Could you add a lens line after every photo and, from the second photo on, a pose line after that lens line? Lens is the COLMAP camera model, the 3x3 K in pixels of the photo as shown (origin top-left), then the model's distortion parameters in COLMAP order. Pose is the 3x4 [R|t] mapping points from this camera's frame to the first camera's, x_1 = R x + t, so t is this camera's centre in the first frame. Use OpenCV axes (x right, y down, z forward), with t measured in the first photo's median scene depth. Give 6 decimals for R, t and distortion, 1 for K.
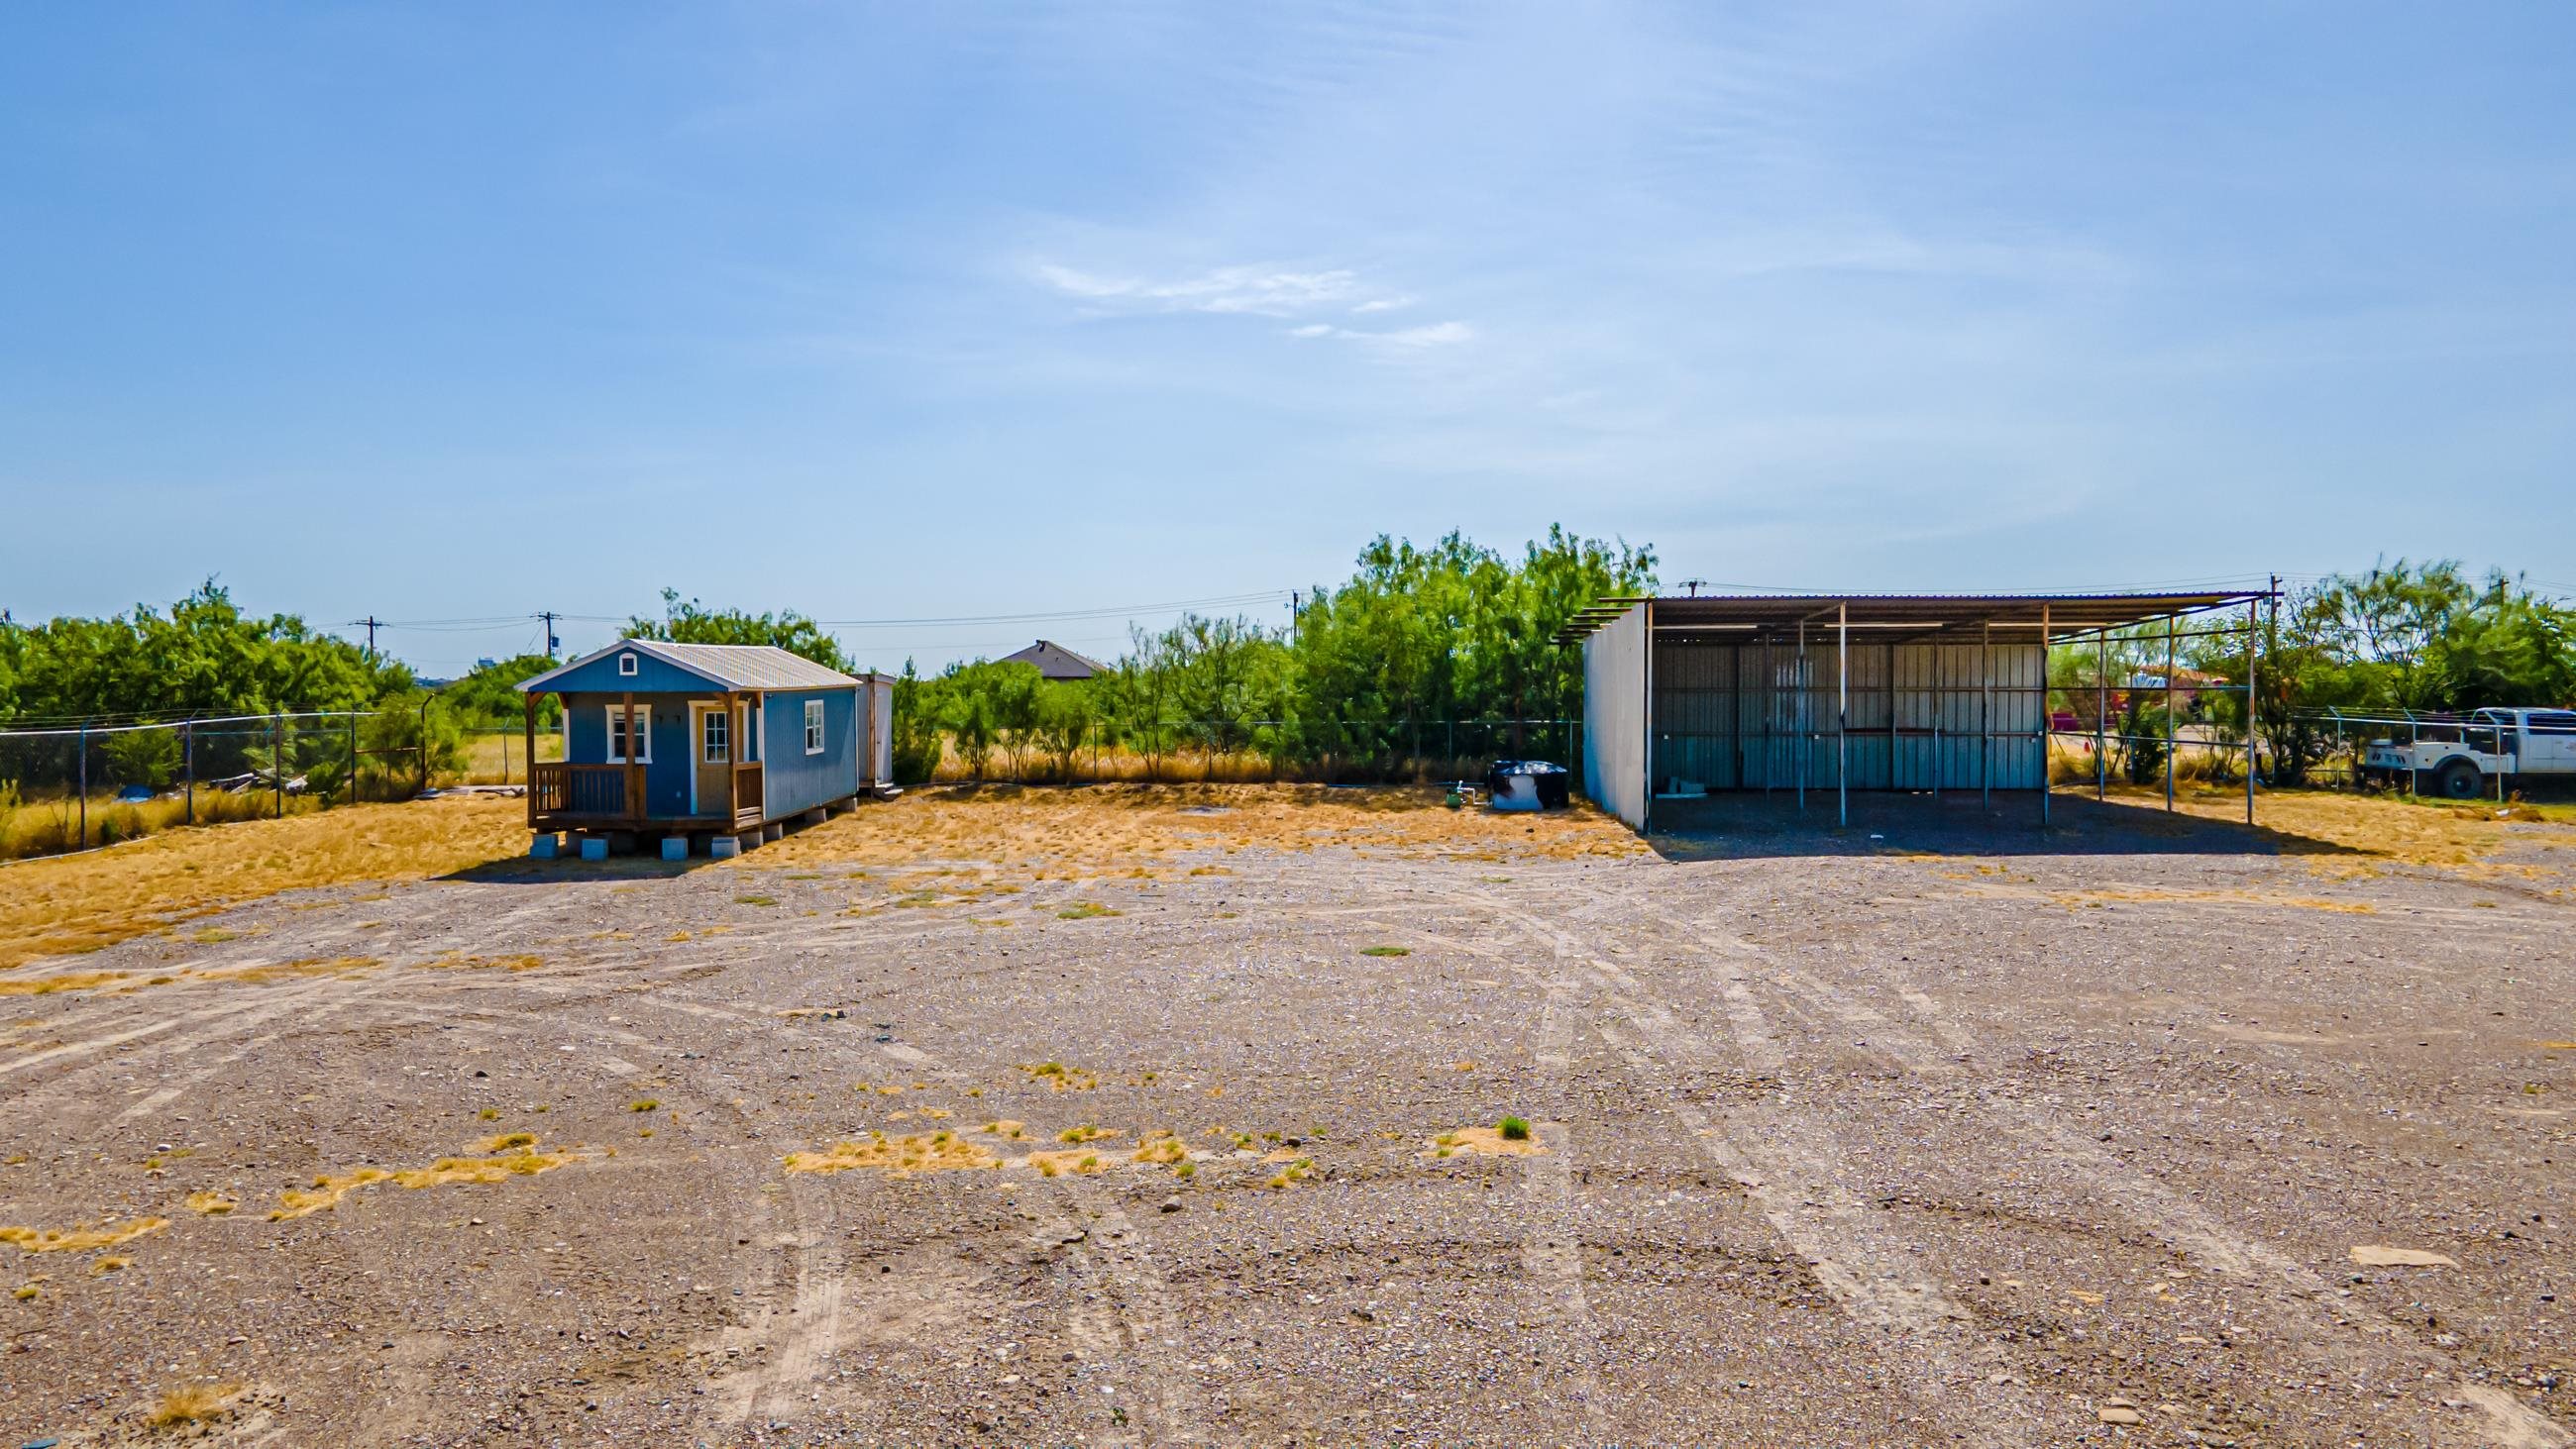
lens RADIAL K [[1872.6, 0, 1281.3], [0, 1872.6, 724.5], [0, 0, 1]] dist [0.024457, 0.034362]
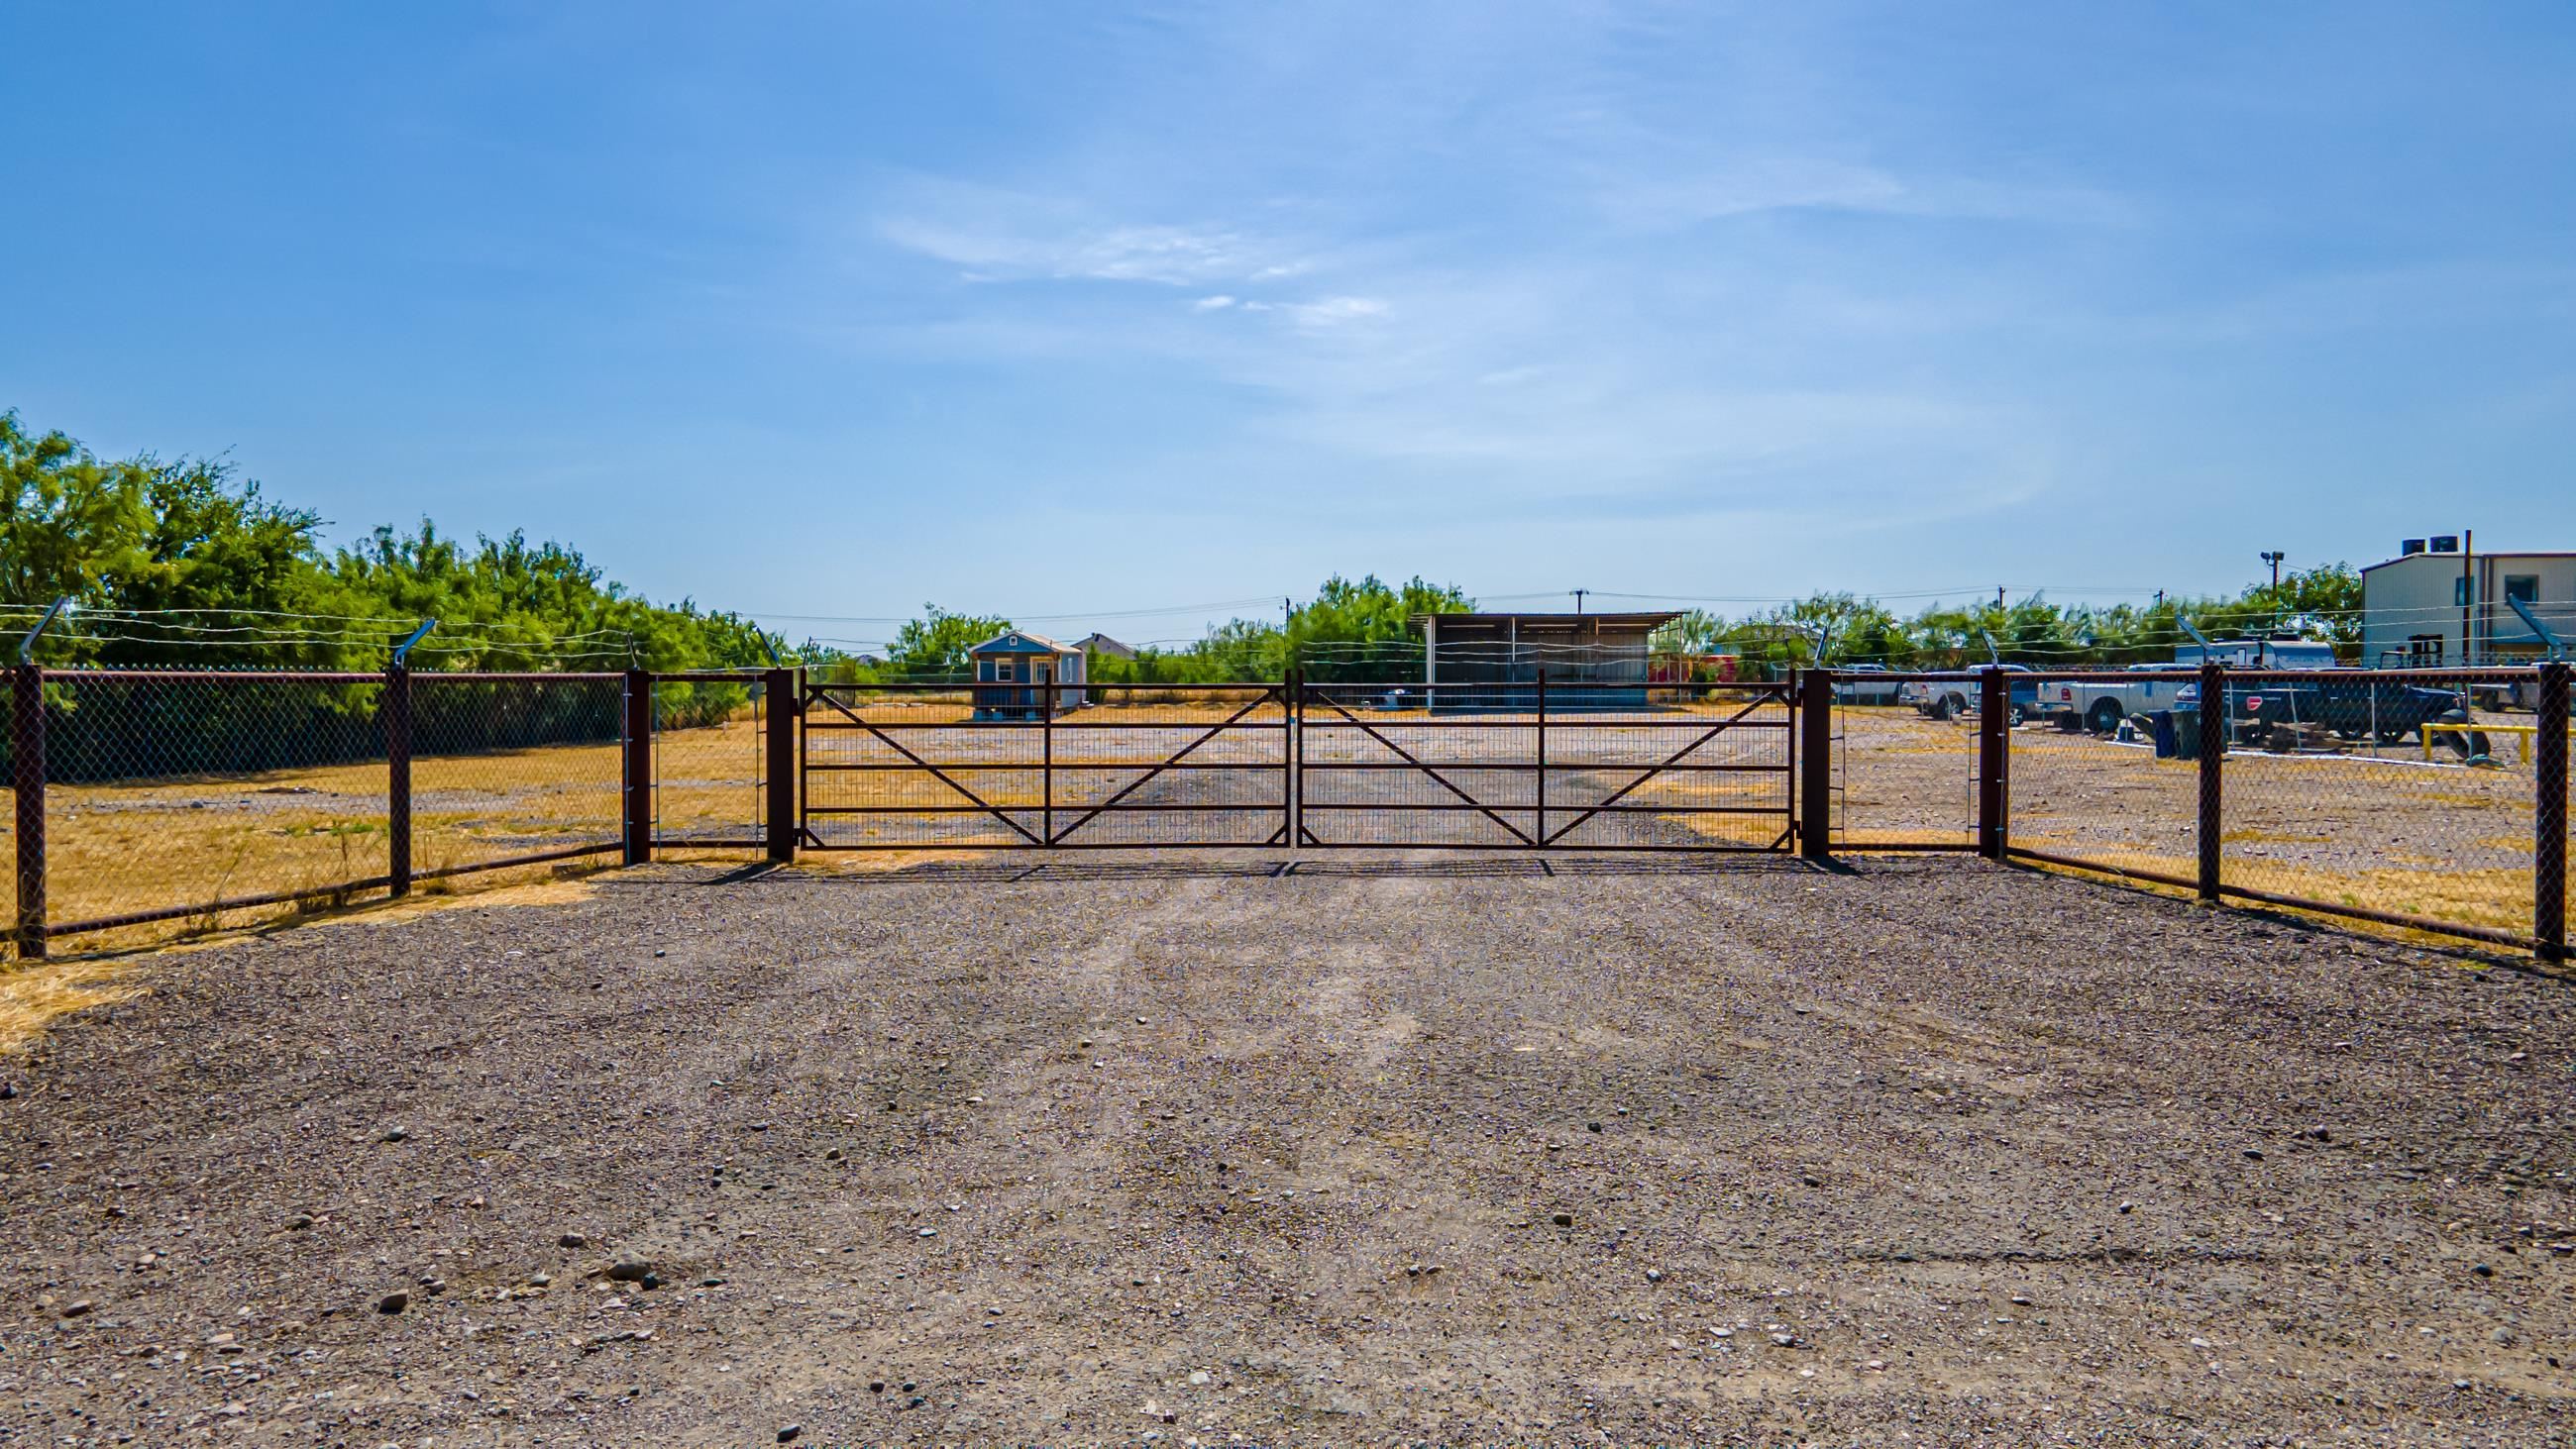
lens RADIAL K [[1872.6, 0, 1282.6], [0, 1872.6, 720.1], [0, 0, 1]] dist [0.024457, 0.034362]
pose [[0.999991, 0.001897, 0.003920, -0.003983], [-0.001899, 0.999998, 0.000524, 0.049981], [-0.003919, -0.000532, 0.999992, -1.039133]]
